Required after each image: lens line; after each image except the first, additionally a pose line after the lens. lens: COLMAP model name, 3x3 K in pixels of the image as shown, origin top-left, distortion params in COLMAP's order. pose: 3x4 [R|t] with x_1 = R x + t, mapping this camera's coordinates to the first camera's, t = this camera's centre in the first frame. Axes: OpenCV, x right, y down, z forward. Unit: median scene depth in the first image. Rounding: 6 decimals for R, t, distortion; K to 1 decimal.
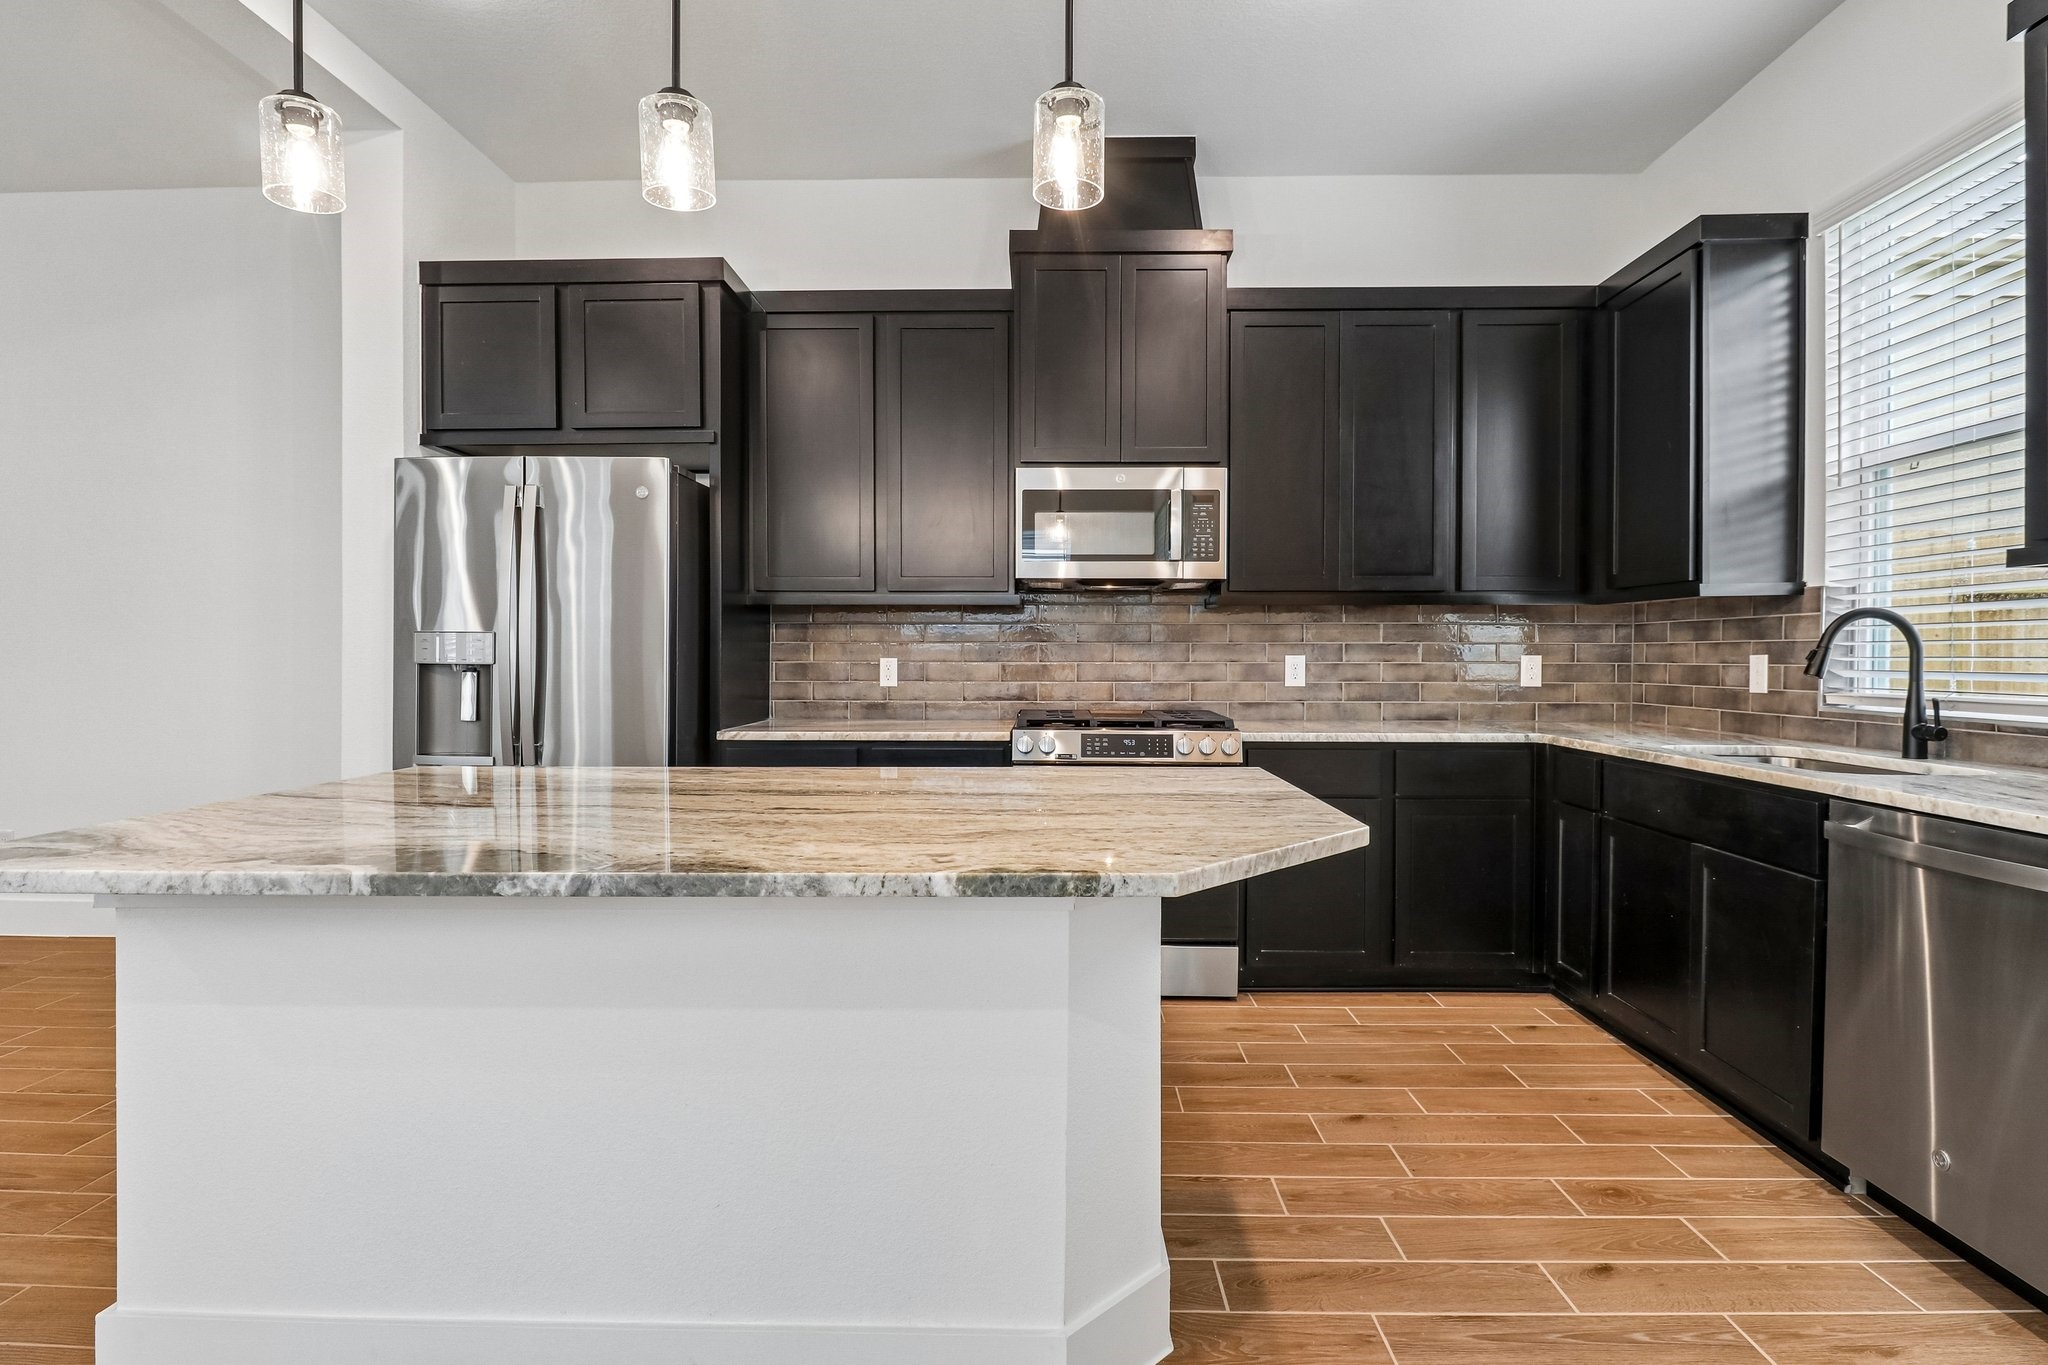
lens RADIAL K [[1019.0, 0, 1039.3], [0, 1019.0, 670.6], [0, 0, 1]] dist [0.001282, -0.003488]
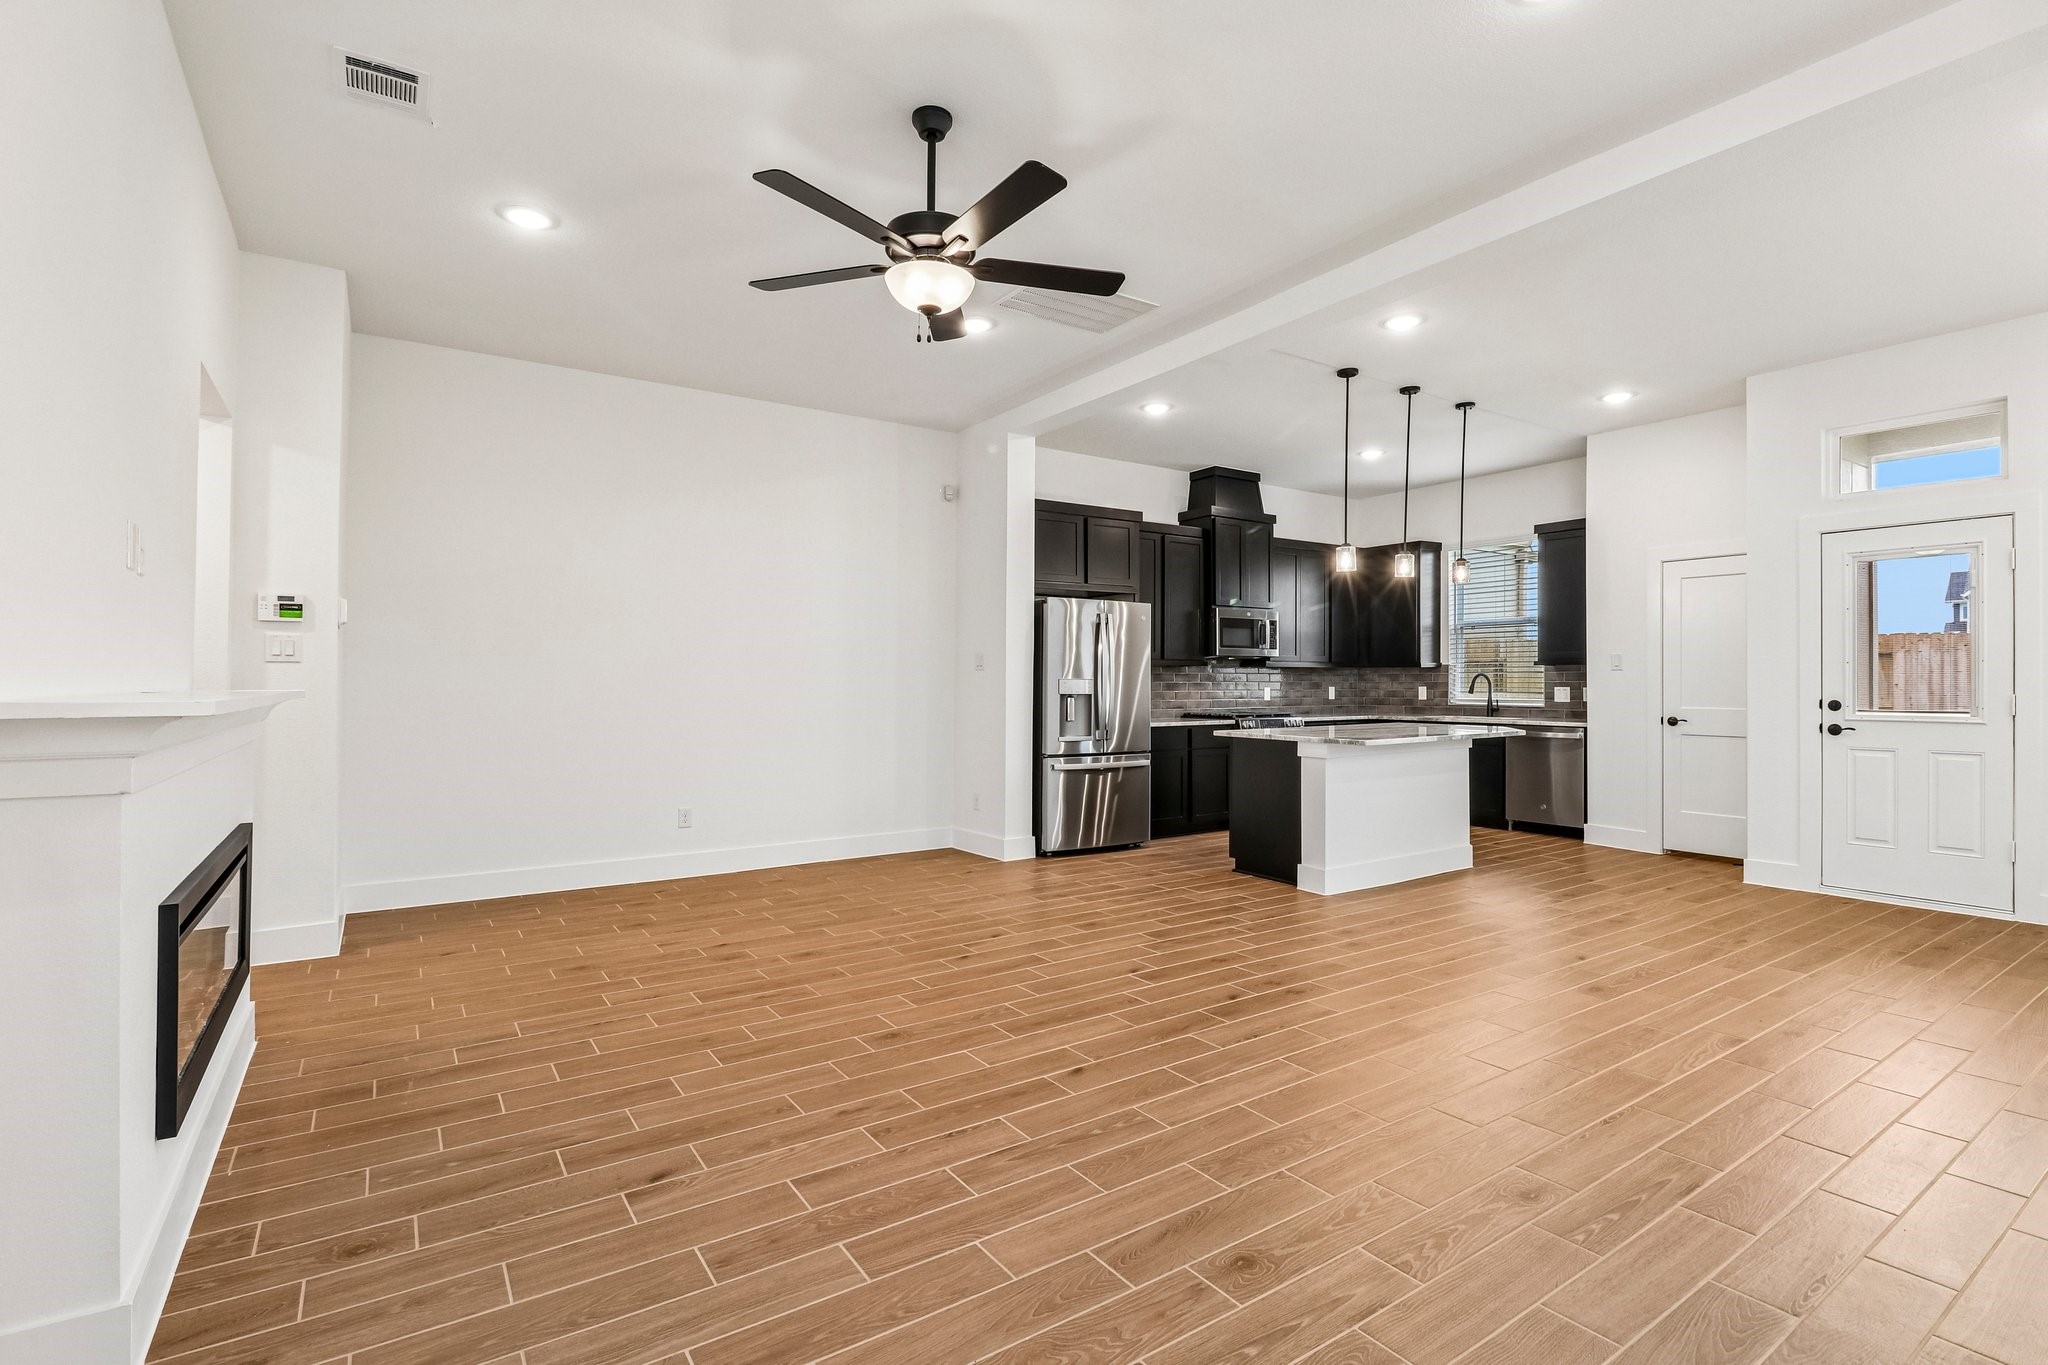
lens RADIAL K [[960.7, 0, 1016.2], [0, 960.7, 694.0], [0, 0, 1]] dist [-0.003040, -0.005741]
pose [[0.818706, -0.010295, 0.574121, -1.726944], [0.010870, 0.999938, 0.002430, -0.012320], [-0.574110, 0.004252, 0.818767, -0.555149]]
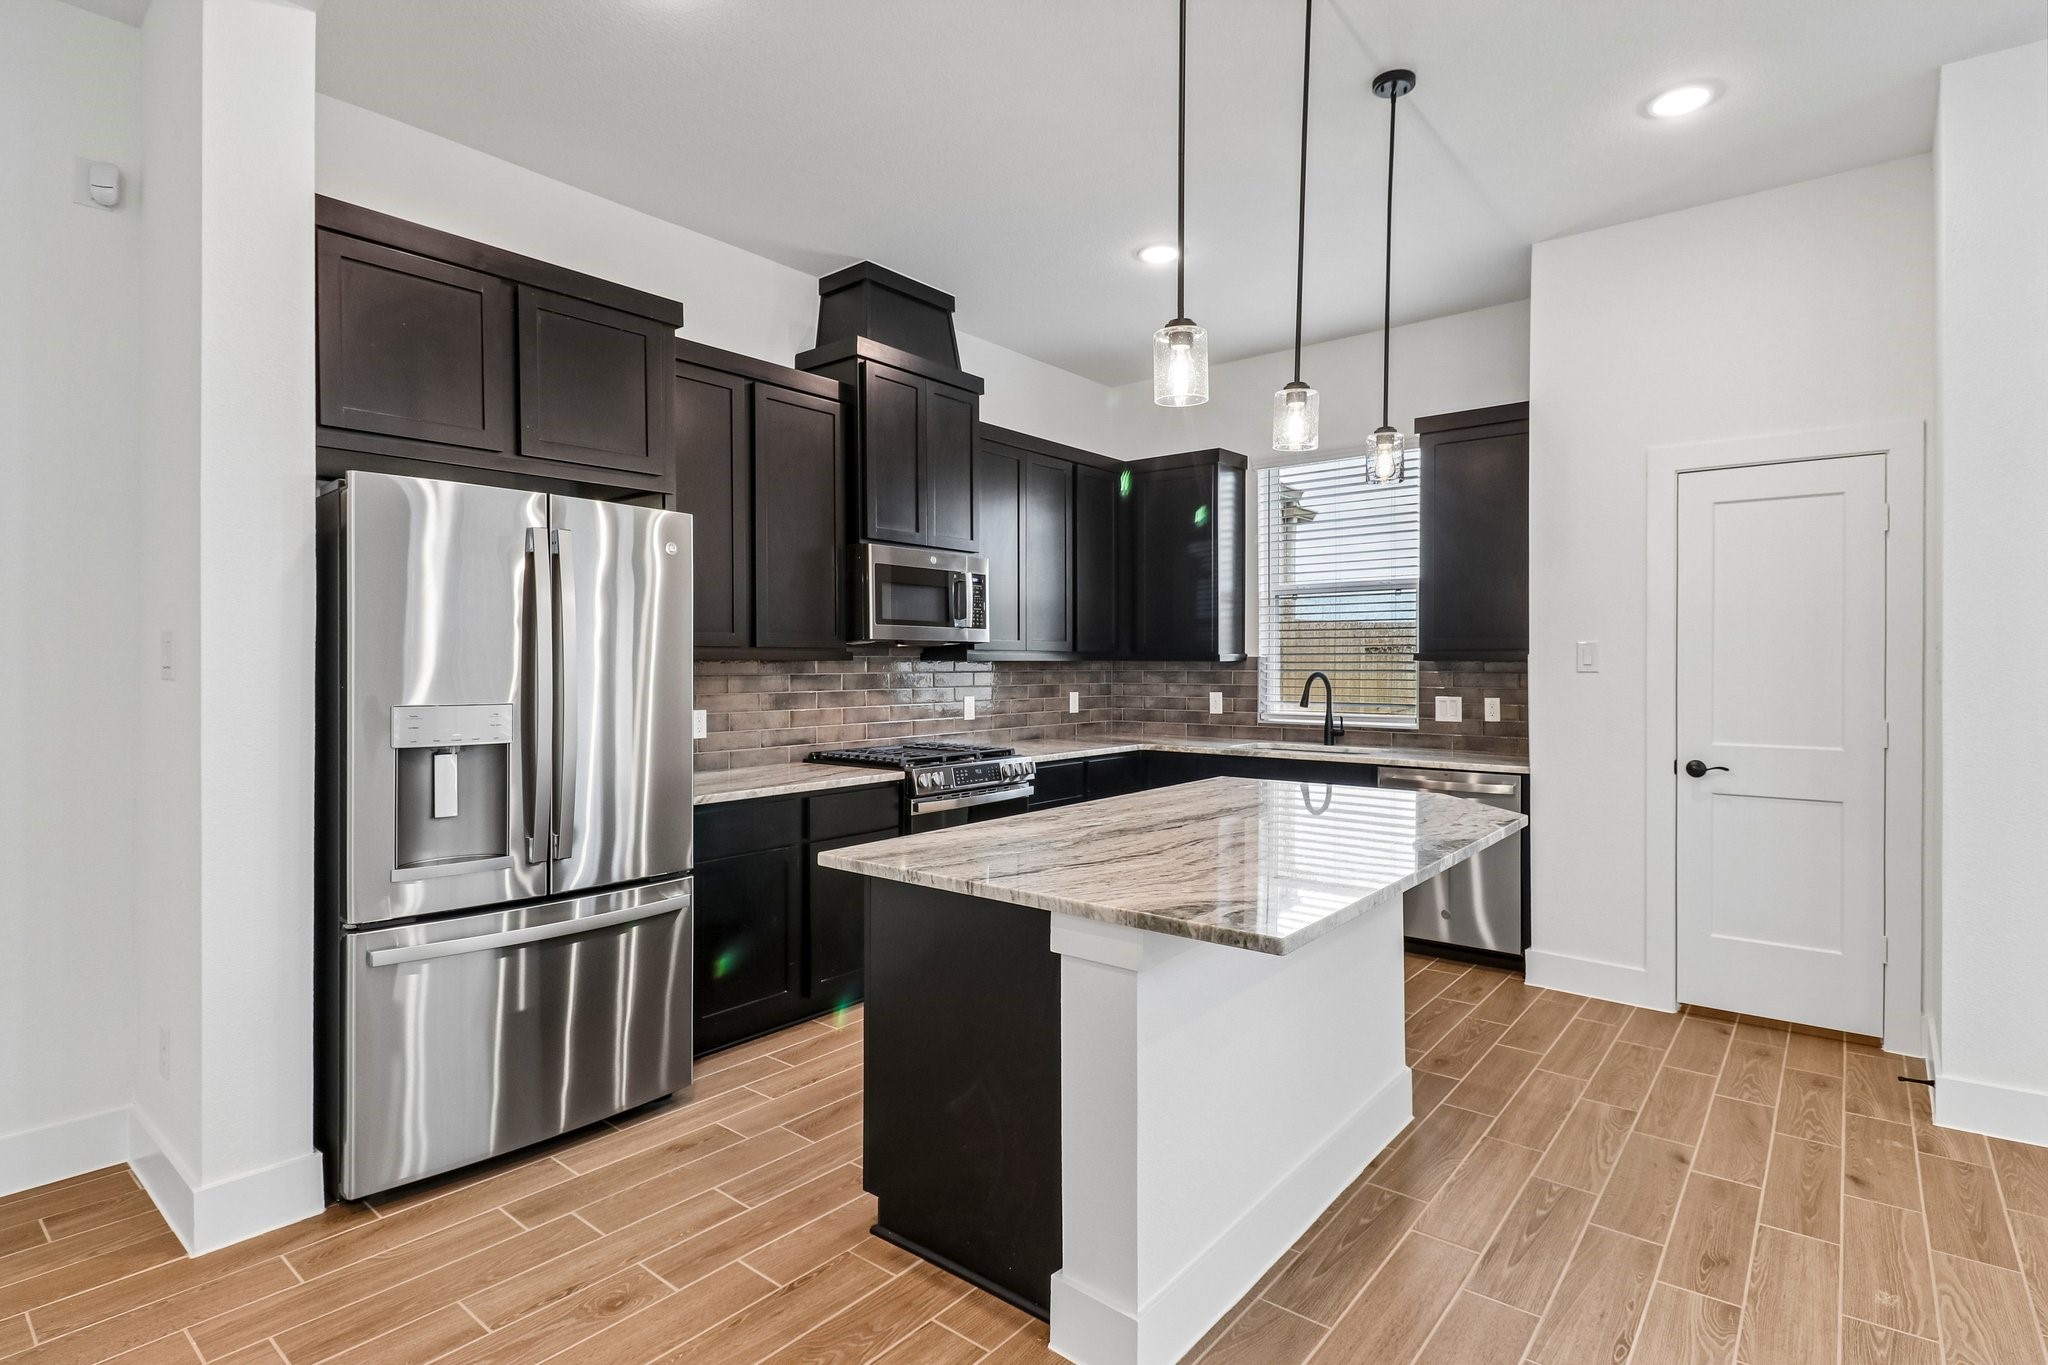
lens RADIAL K [[1019.0, 0, 1014.3], [0, 1019.0, 673.2], [0, 0, 1]] dist [0.001282, -0.003488]
pose [[0.616619, -0.009884, 0.787200, -0.866642], [0.013202, 0.999910, 0.002214, -0.054140], [-0.787151, 0.009028, 0.616694, 0.164771]]
